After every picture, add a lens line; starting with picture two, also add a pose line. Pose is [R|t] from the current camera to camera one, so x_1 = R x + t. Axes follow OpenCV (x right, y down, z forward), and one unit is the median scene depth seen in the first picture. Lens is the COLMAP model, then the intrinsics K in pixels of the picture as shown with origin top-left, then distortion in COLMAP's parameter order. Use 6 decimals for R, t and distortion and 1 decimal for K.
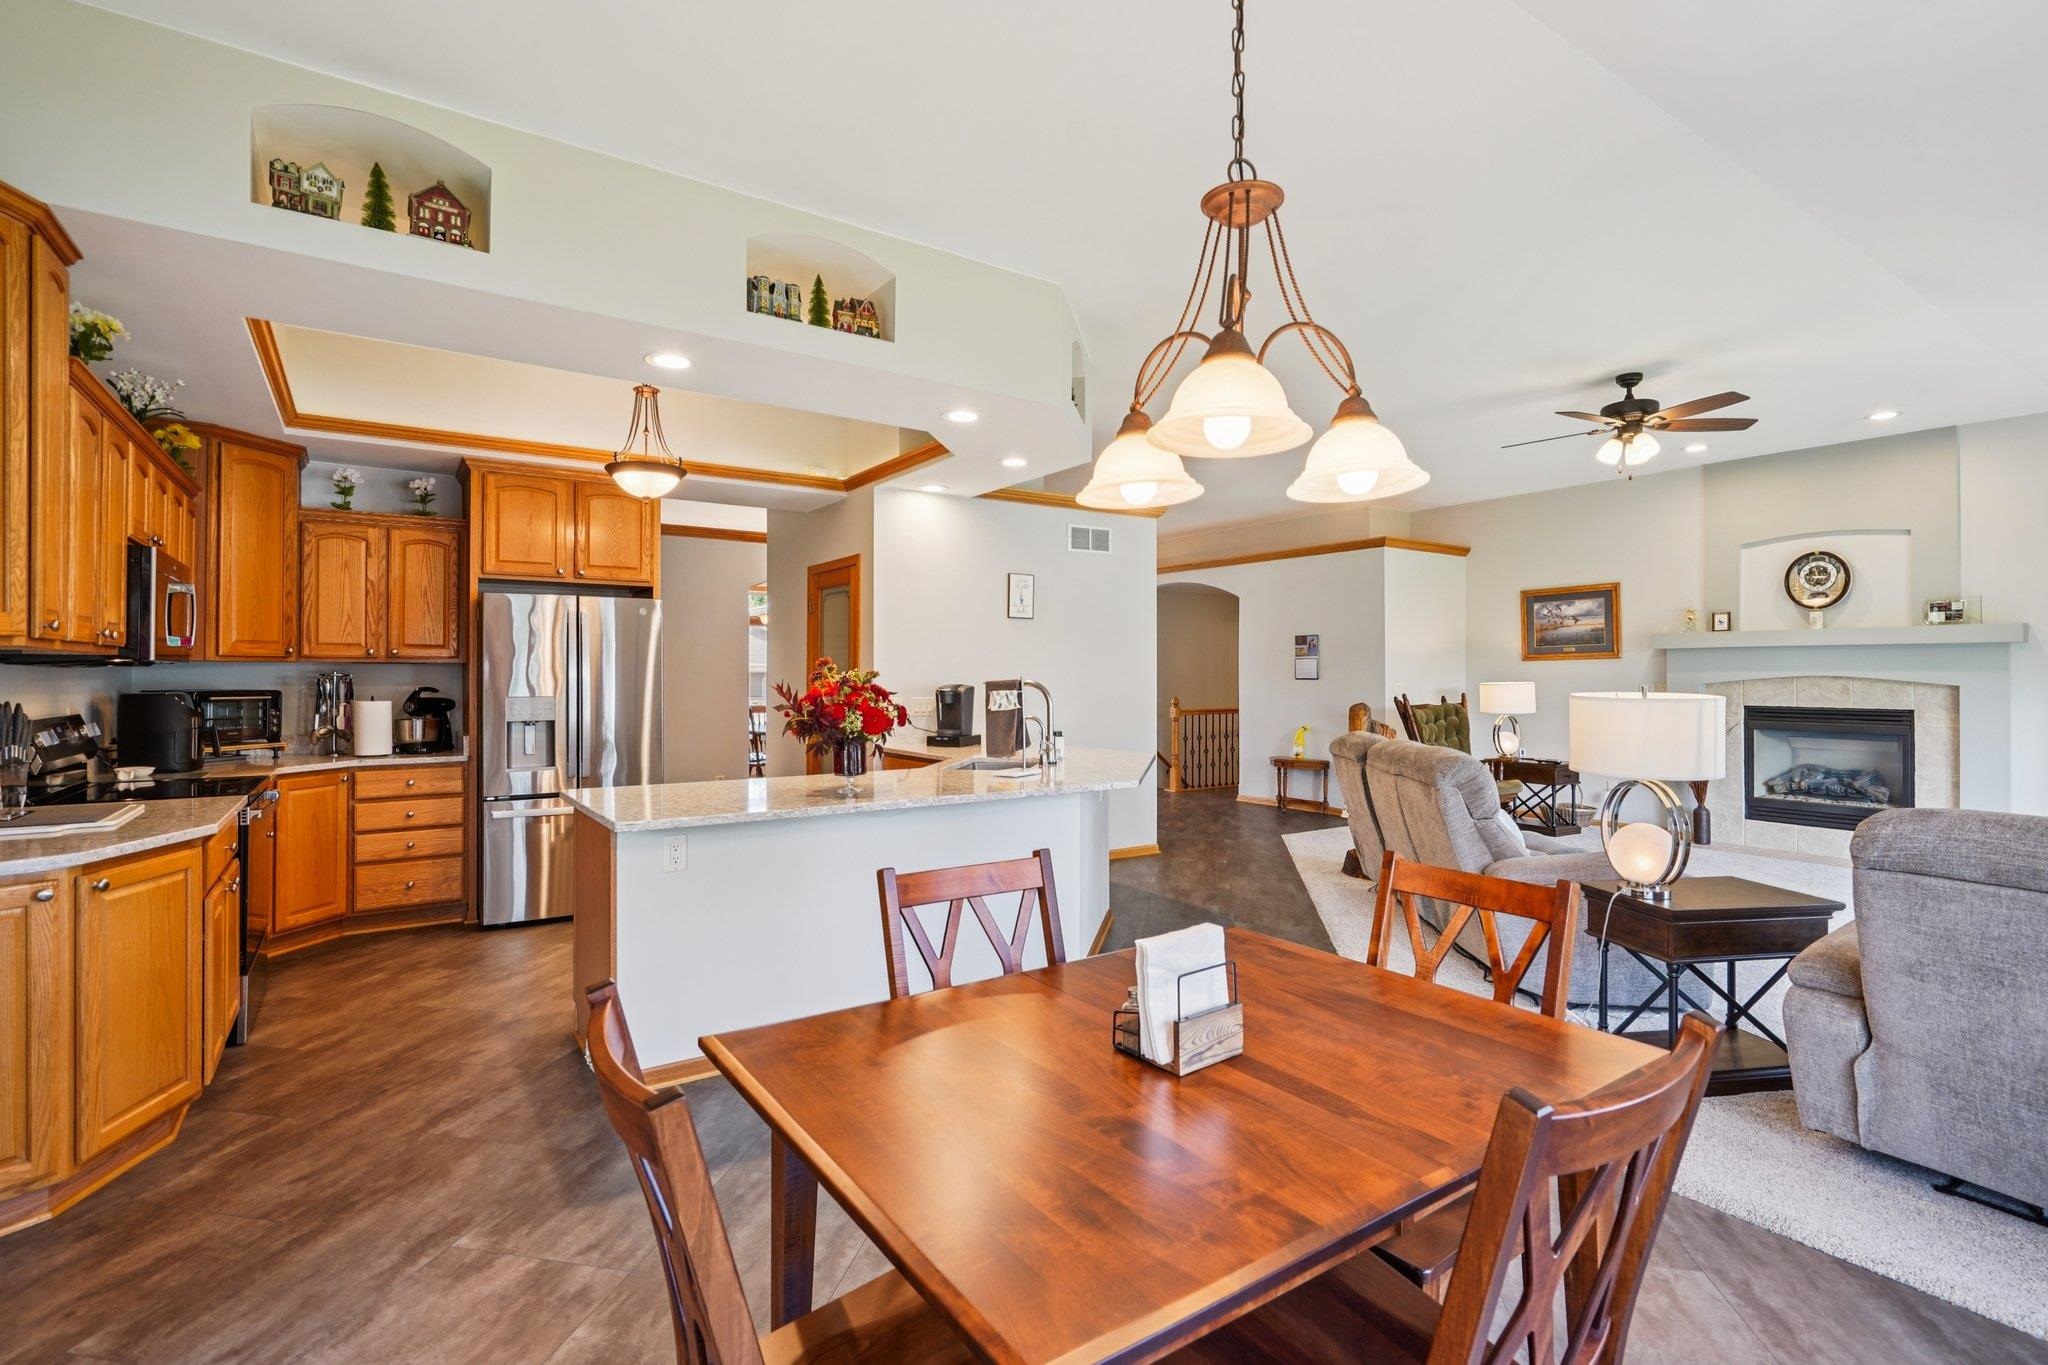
lens RADIAL K [[948.7, 0, 1018.5], [0, 948.7, 668.8], [0, 0, 1]] dist [-0.009753, 0.002730]
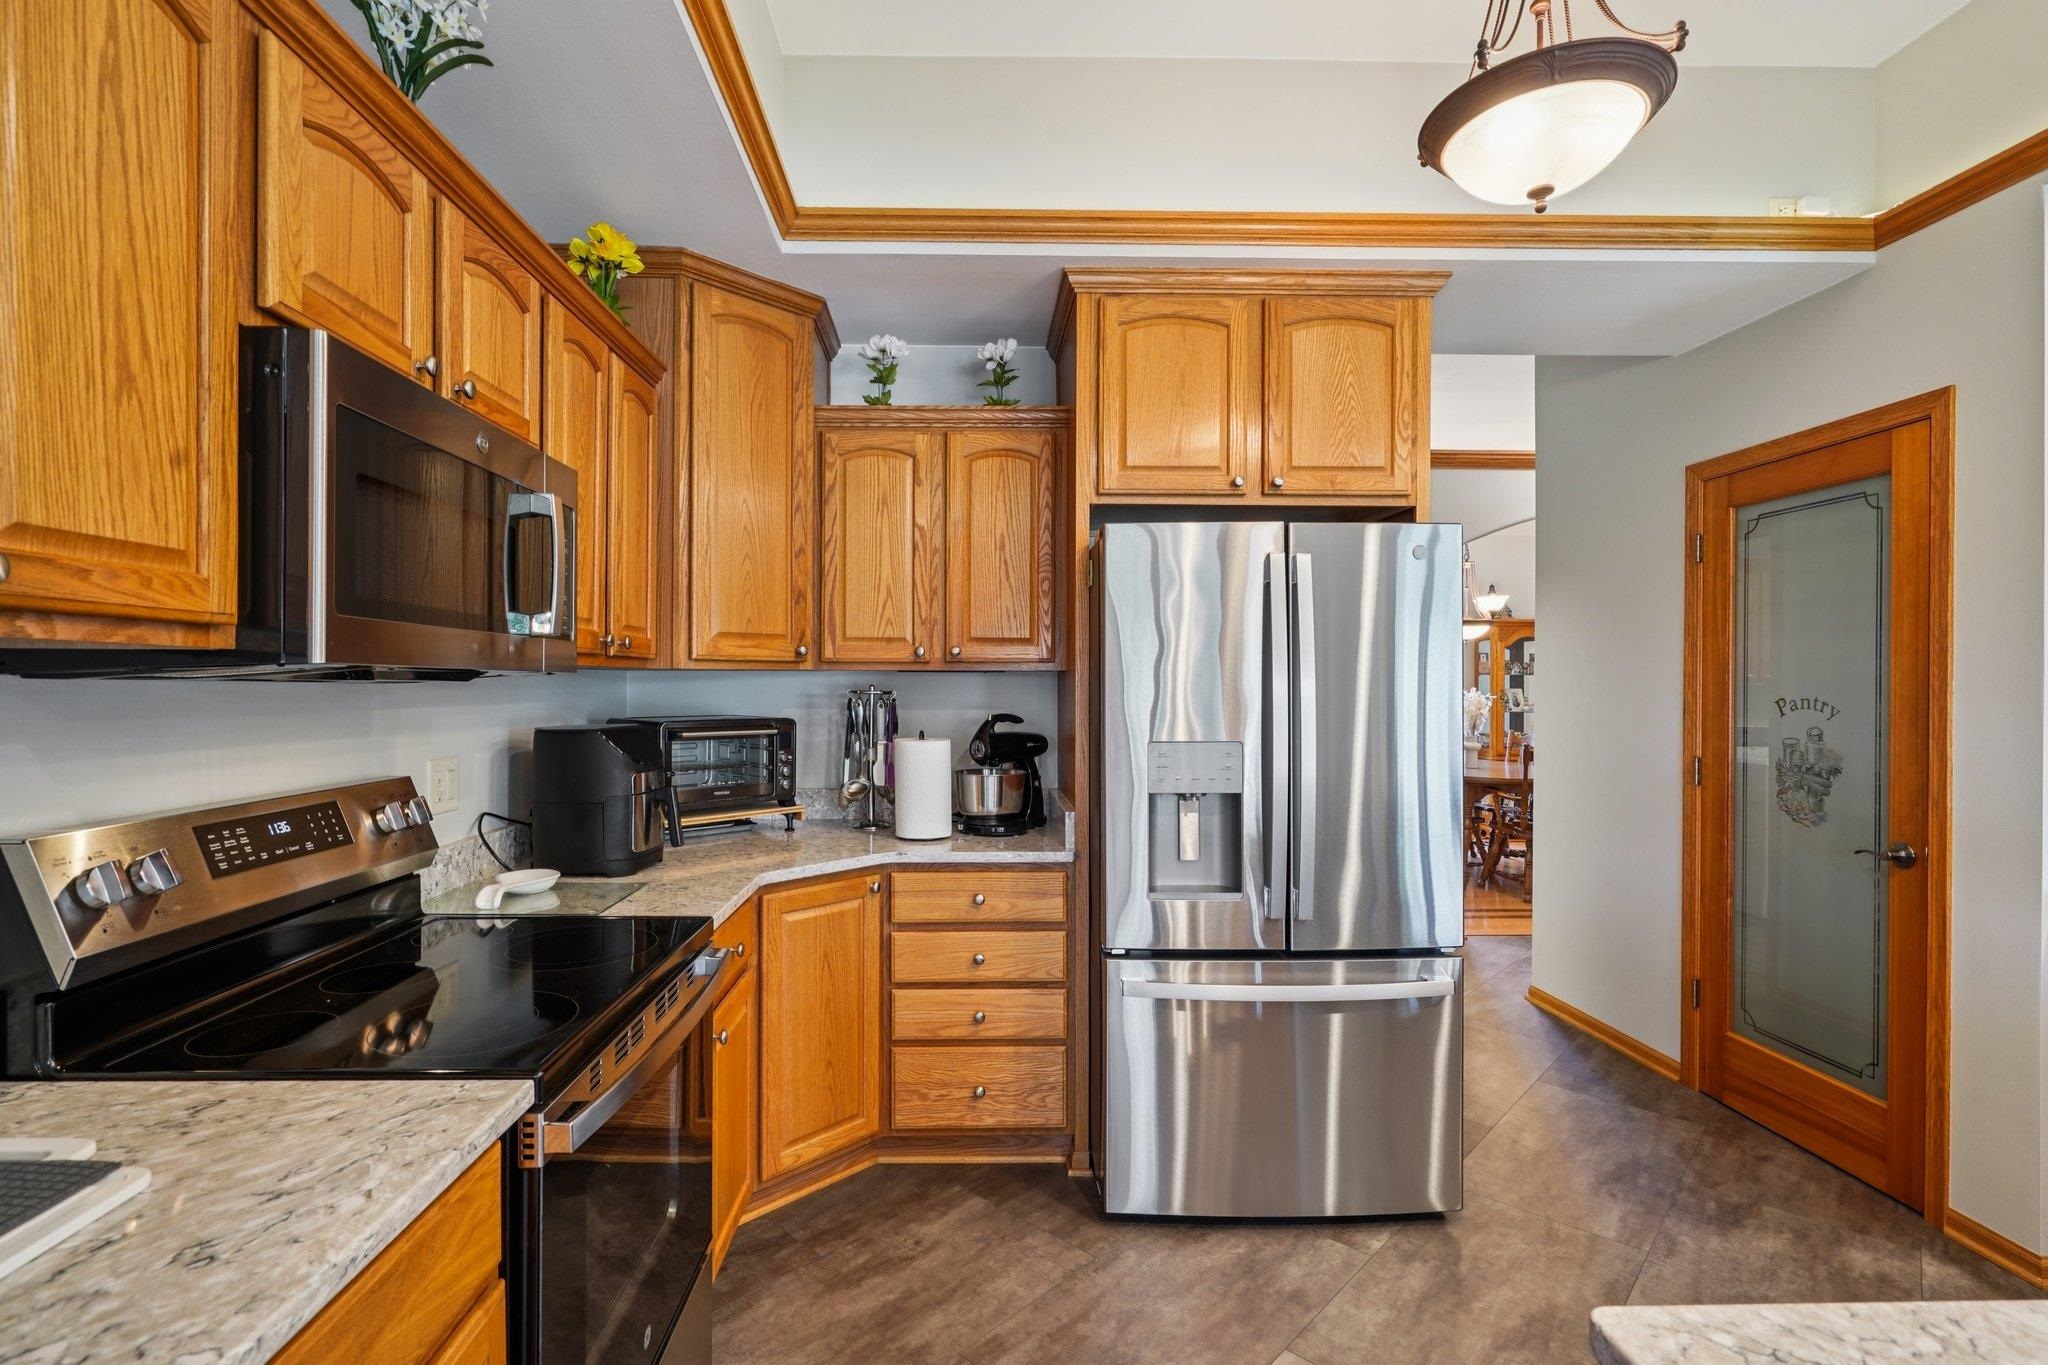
lens RADIAL K [[948.7, 0, 970.5], [0, 948.7, 677.8], [0, 0, 1]] dist [-0.009753, 0.002730]
pose [[0.827717, -0.002432, -0.561141, -0.343787], [0.002264, 0.999997, -0.000994, -0.002235], [0.561141, -0.000447, 0.827720, 0.549275]]
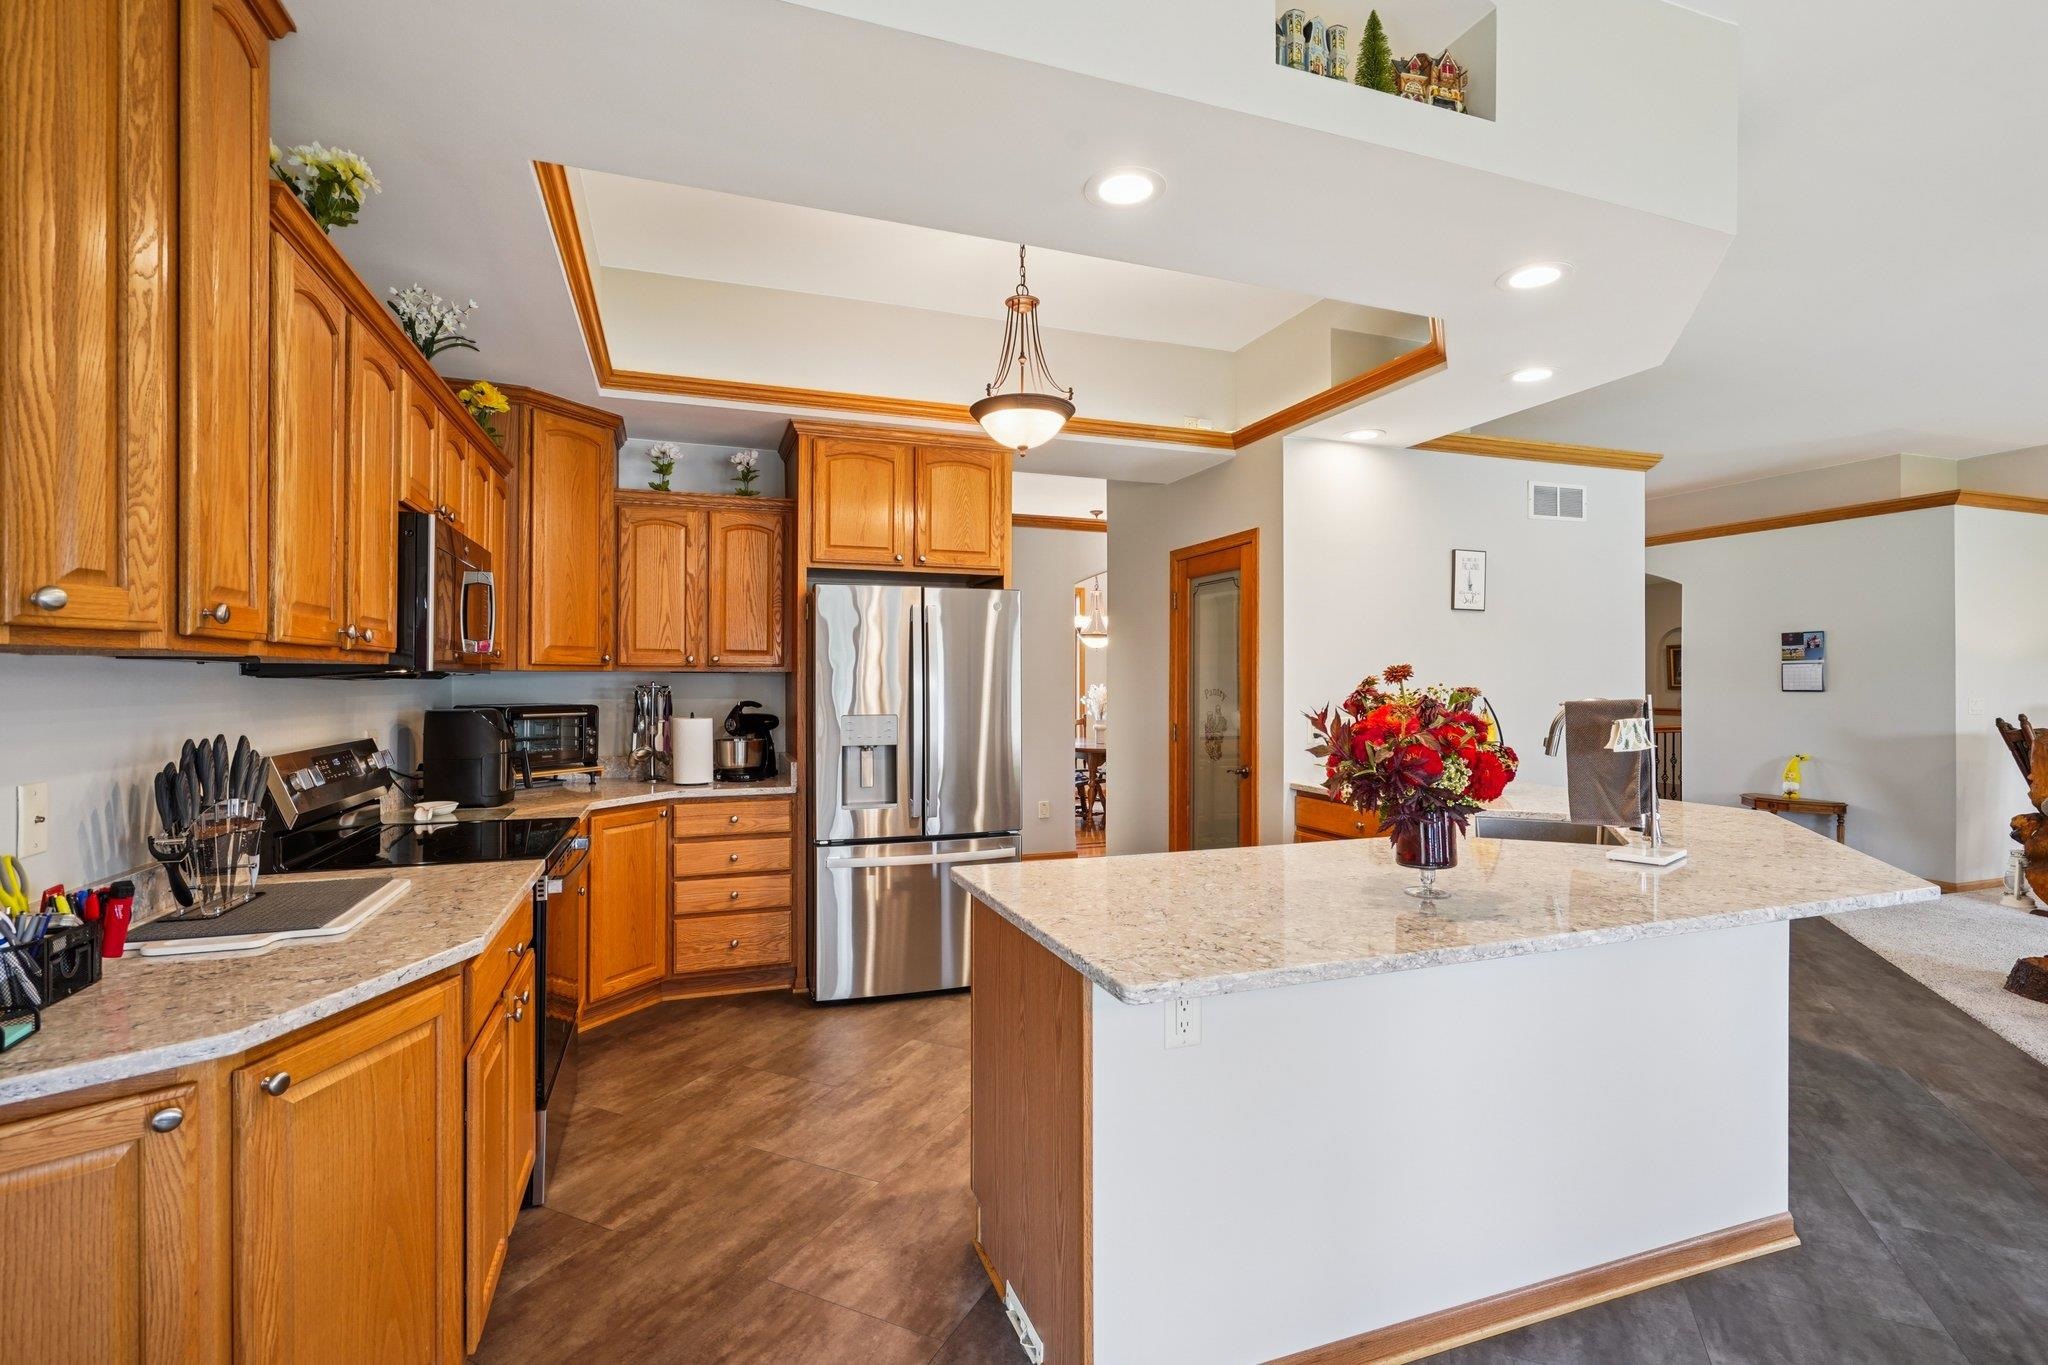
lens RADIAL K [[948.7, 0, 1032.6], [0, 948.7, 678.2], [0, 0, 1]] dist [-0.009753, 0.002730]
pose [[0.969476, -0.000339, -0.245187, -0.187812], [0.000996, 0.999996, 0.002555, -0.003337], [0.245185, -0.002722, 0.969472, 0.263017]]
